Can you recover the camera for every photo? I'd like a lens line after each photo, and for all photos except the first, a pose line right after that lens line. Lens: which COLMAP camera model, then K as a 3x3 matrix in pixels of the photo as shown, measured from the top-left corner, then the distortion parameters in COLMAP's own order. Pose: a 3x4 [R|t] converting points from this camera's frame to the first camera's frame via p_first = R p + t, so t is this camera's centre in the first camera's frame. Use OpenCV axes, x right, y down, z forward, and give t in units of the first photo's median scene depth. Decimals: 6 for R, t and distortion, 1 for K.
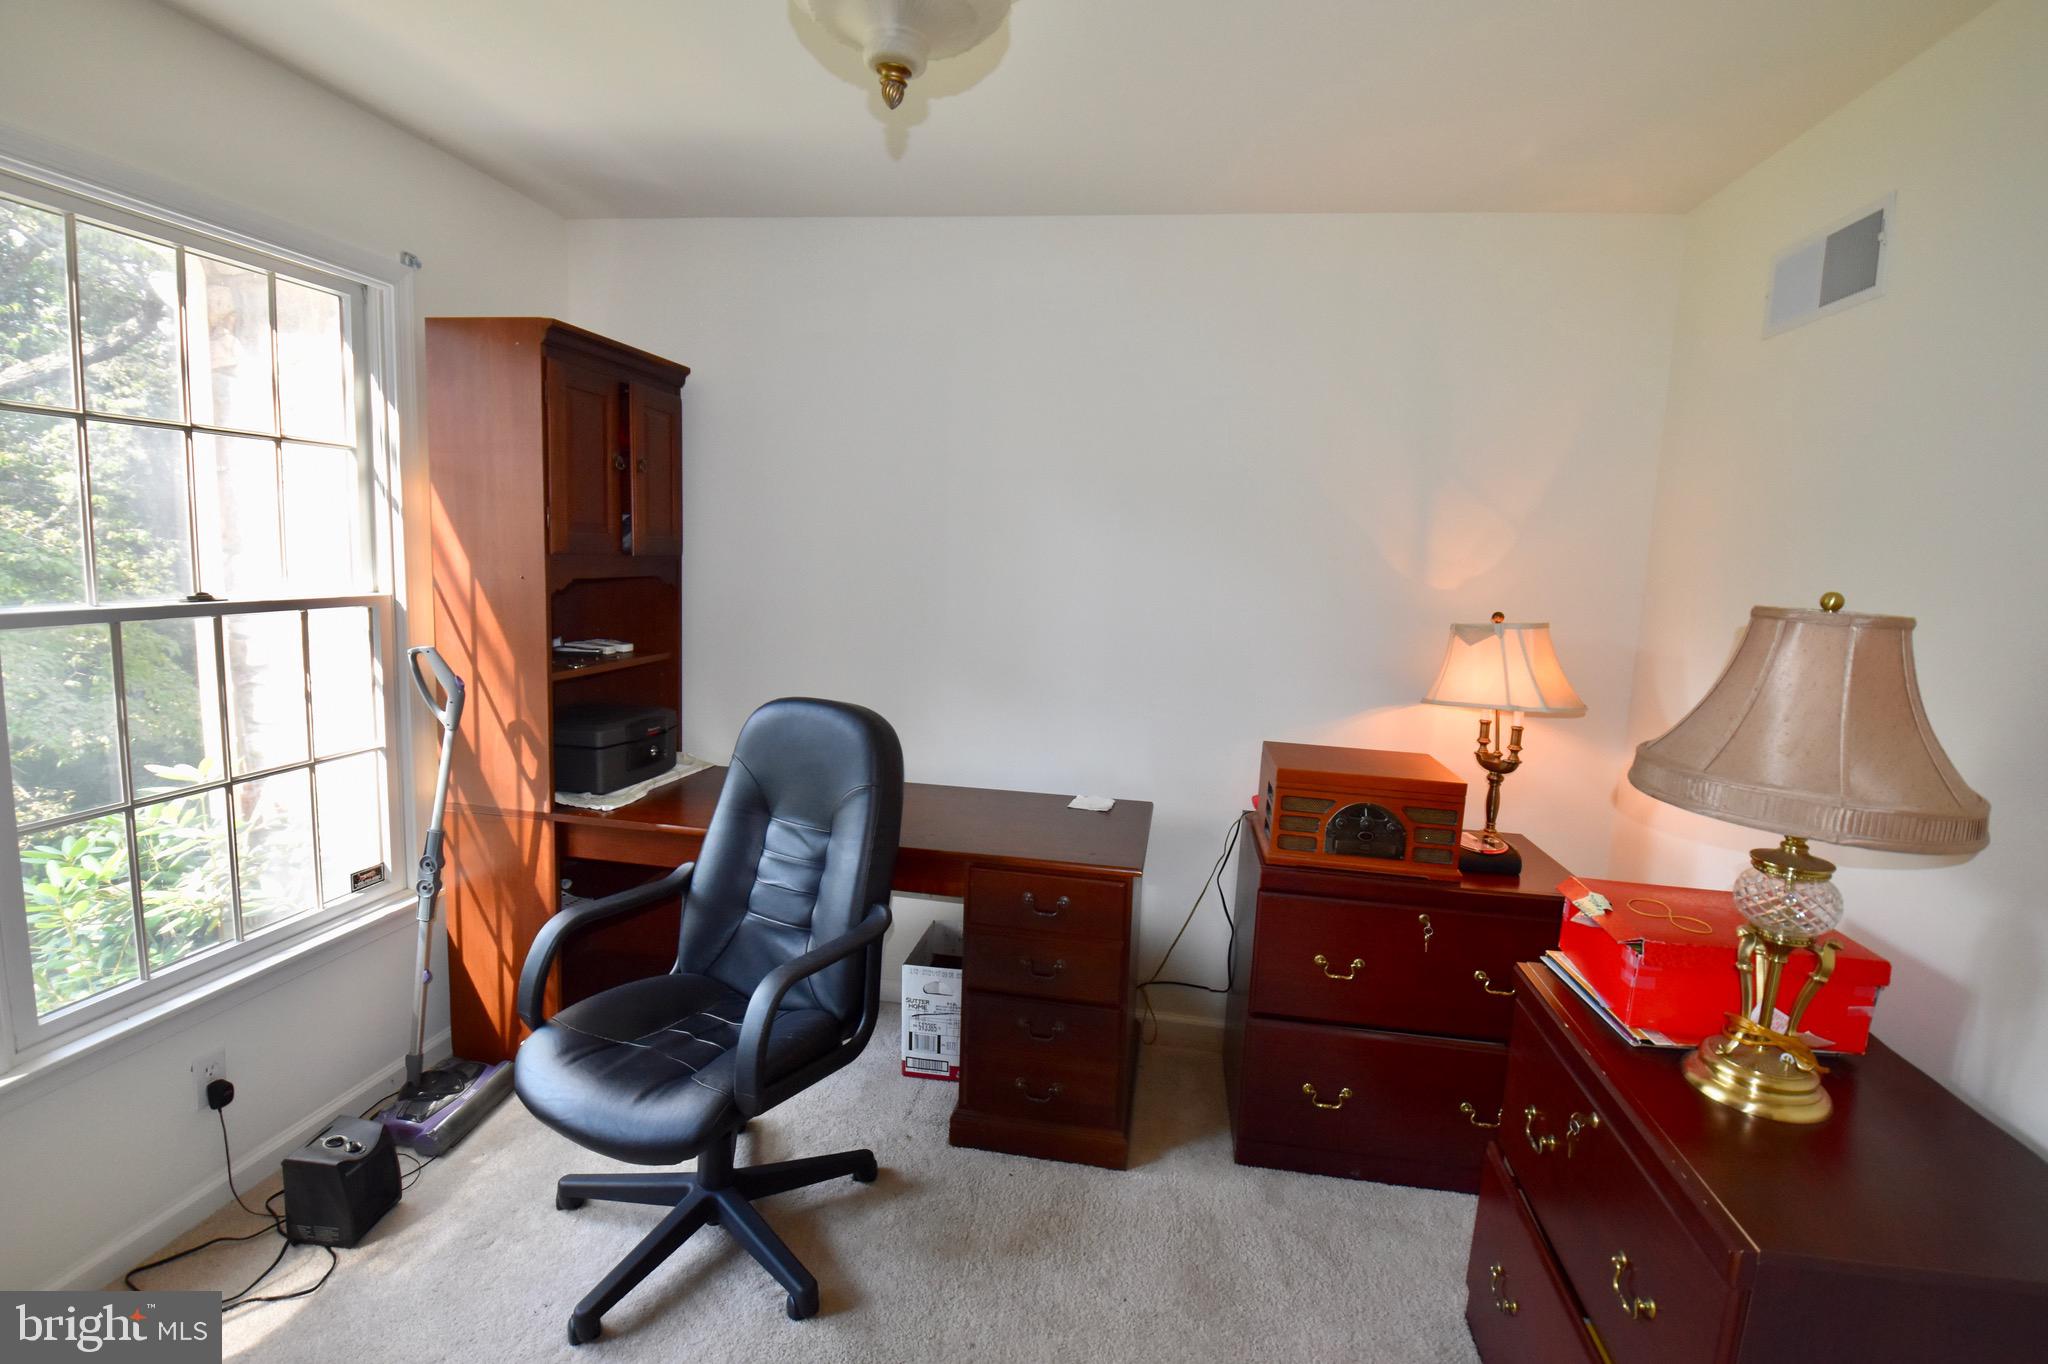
lens RADIAL K [[932.6, 0, 1032.2], [0, 932.6, 666.8], [0, 0, 1]] dist [0.001137, -0.014701]
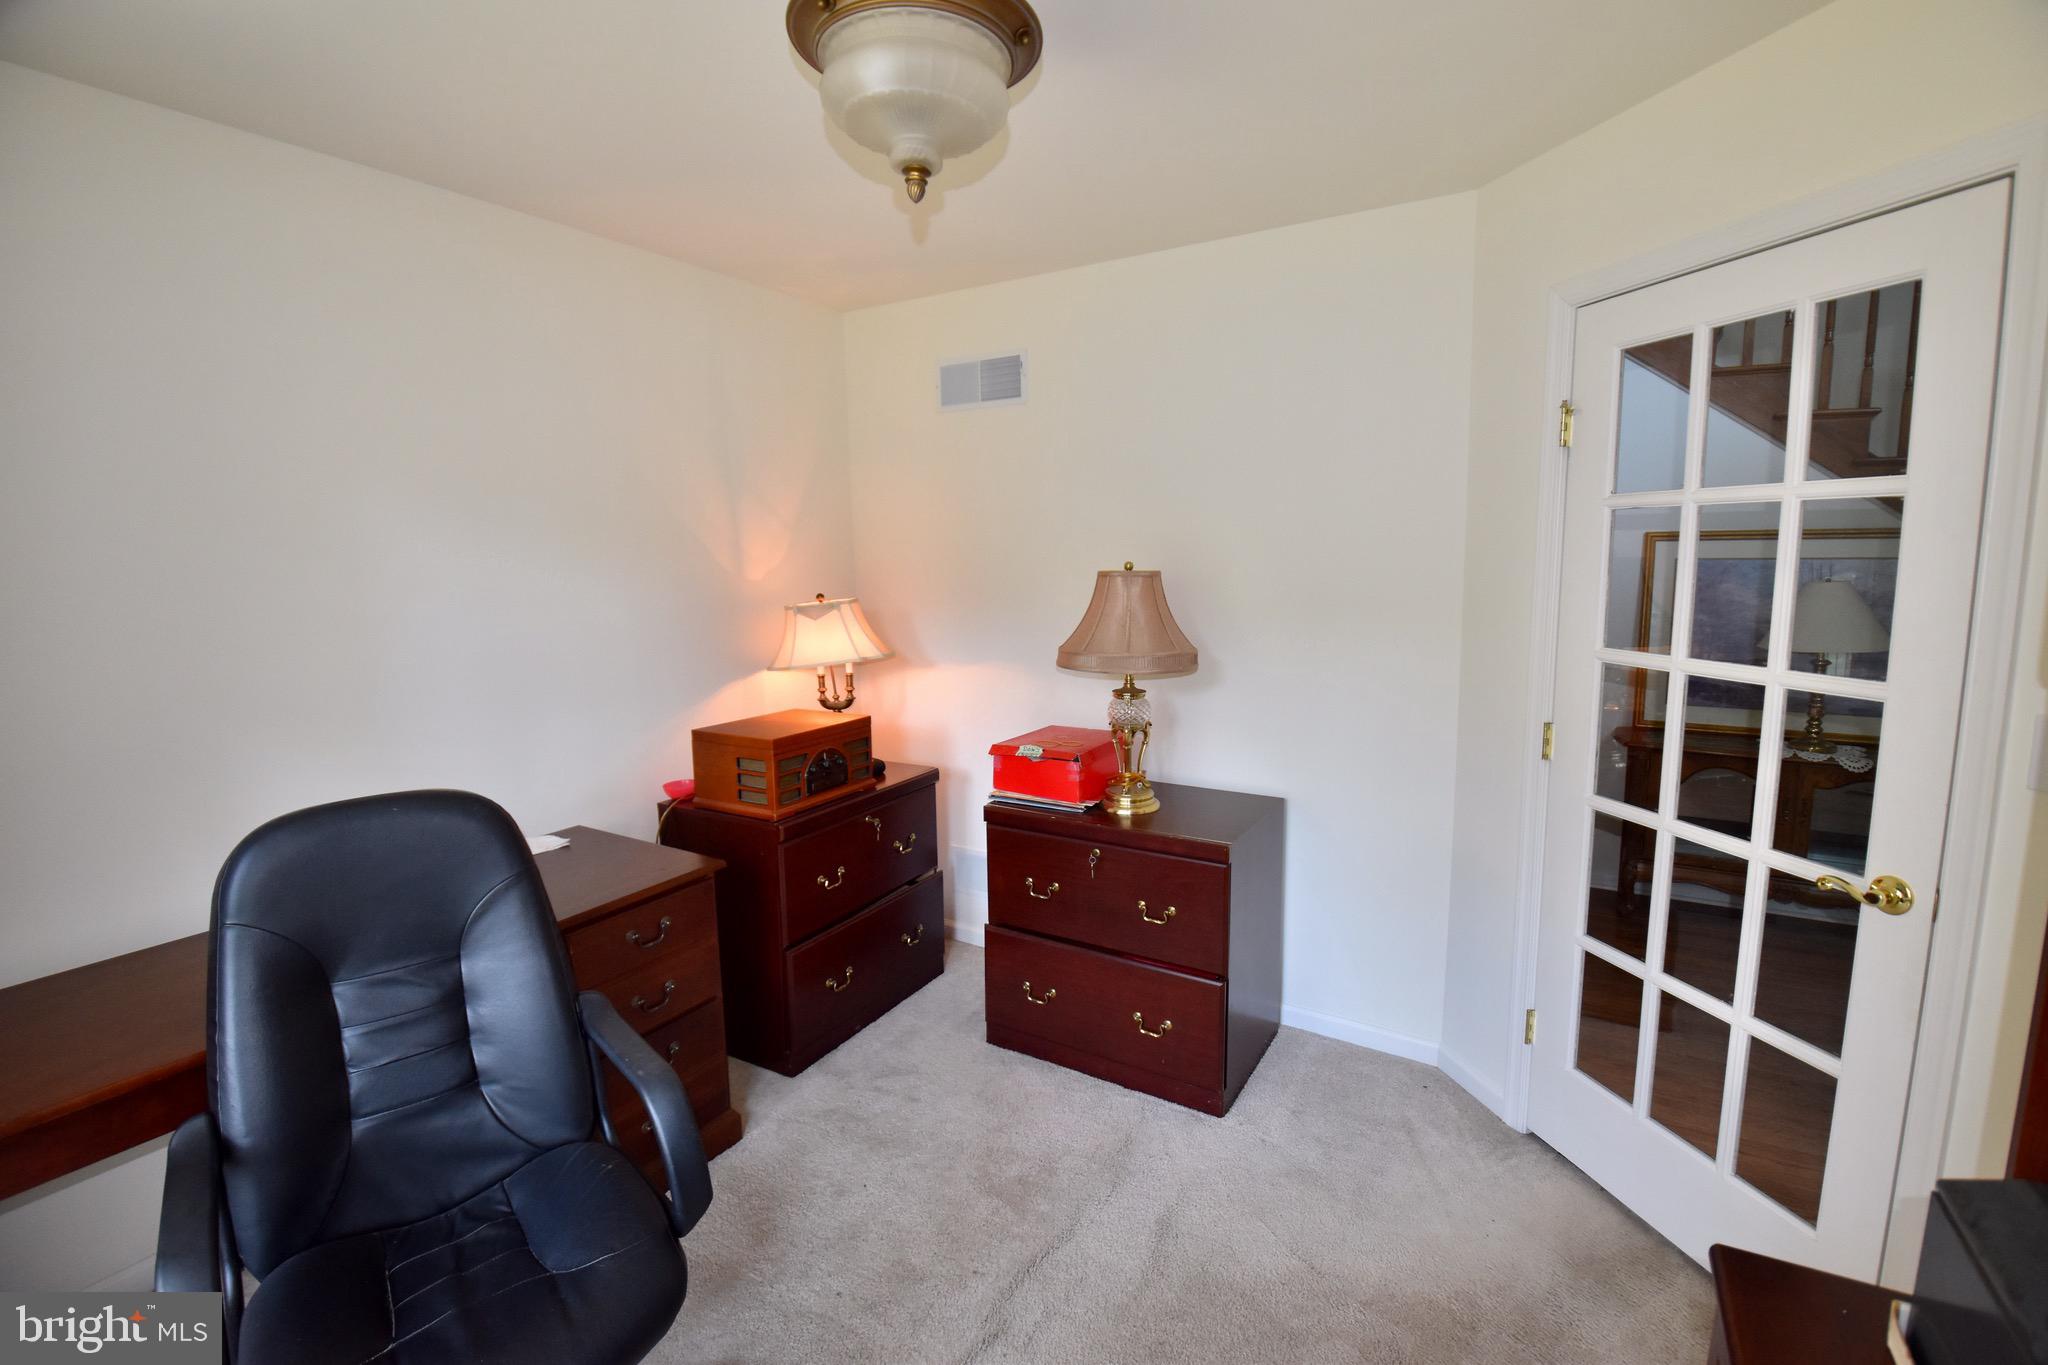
lens RADIAL K [[955.4, 0, 1024.0], [0, 955.4, 682.5], [0, 0, 1]] dist [0.001577, -0.022190]
pose [[0.328898, -0.172818, 0.928418, -0.890358], [0.142112, 0.980975, 0.132257, -0.091174], [-0.933611, 0.088440, 0.347200, 0.330246]]
